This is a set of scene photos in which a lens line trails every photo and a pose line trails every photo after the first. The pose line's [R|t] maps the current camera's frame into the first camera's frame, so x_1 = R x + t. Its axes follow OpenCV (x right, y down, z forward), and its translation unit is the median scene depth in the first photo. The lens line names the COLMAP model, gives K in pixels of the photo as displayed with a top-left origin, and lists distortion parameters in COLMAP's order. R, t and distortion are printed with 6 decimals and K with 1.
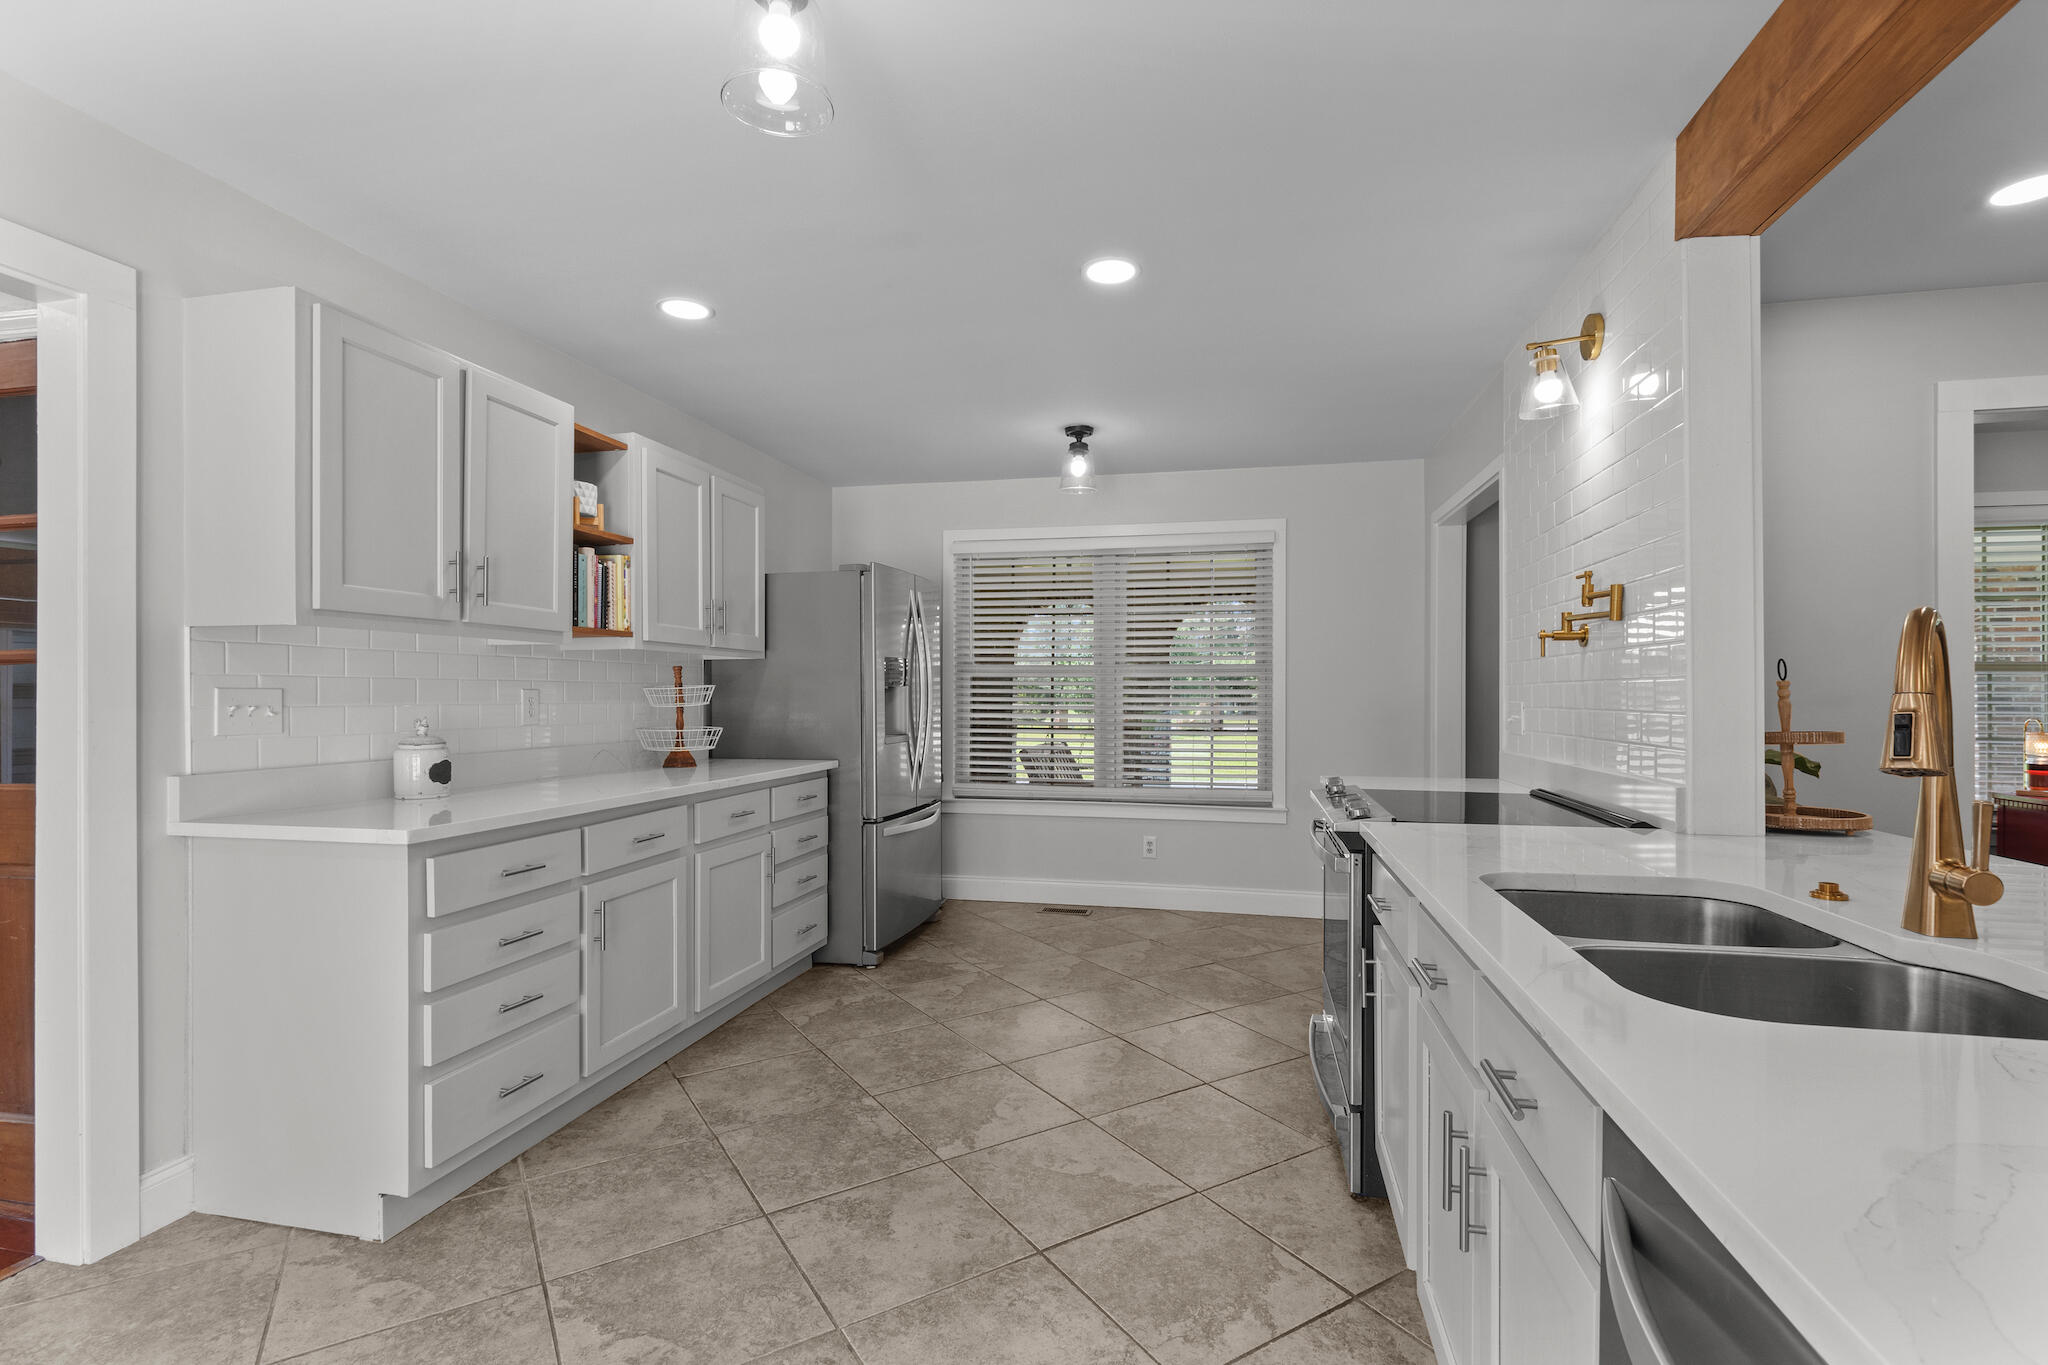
lens RADIAL K [[961.8, 0, 1021.0], [0, 961.8, 684.9], [0, 0, 1]] dist [0.005097, -0.004359]
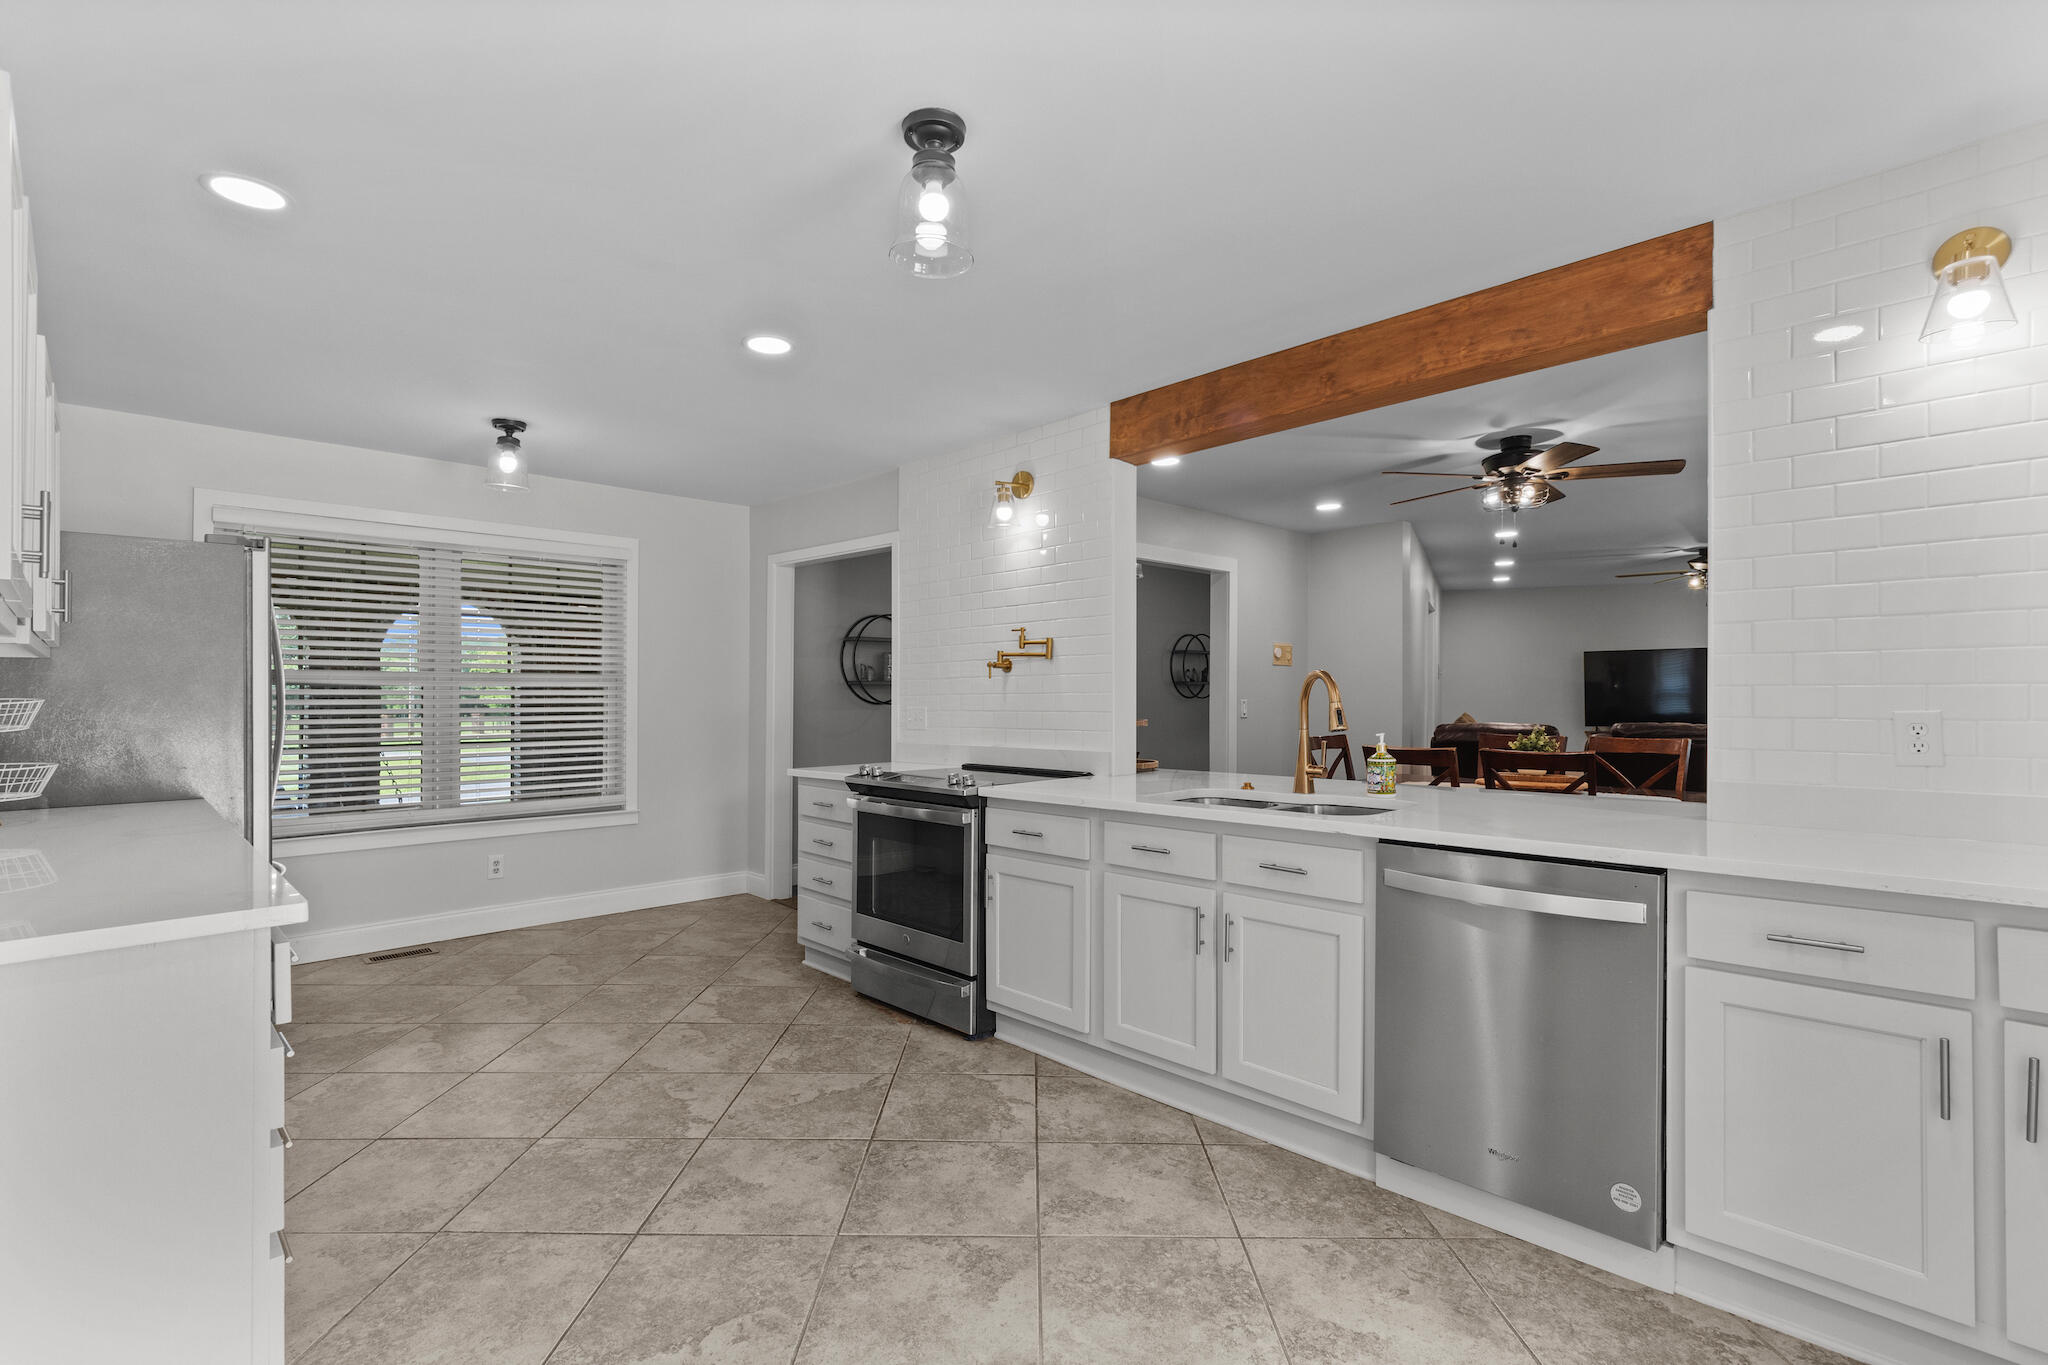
lens RADIAL K [[961.8, 0, 1029.0], [0, 961.8, 693.7], [0, 0, 1]] dist [0.005097, -0.004359]
pose [[0.525200, 0.001806, 0.850977, -0.589229], [-0.003020, 0.999995, -0.000258, -0.003348], [-0.850973, -0.002434, 0.525203, 0.091733]]
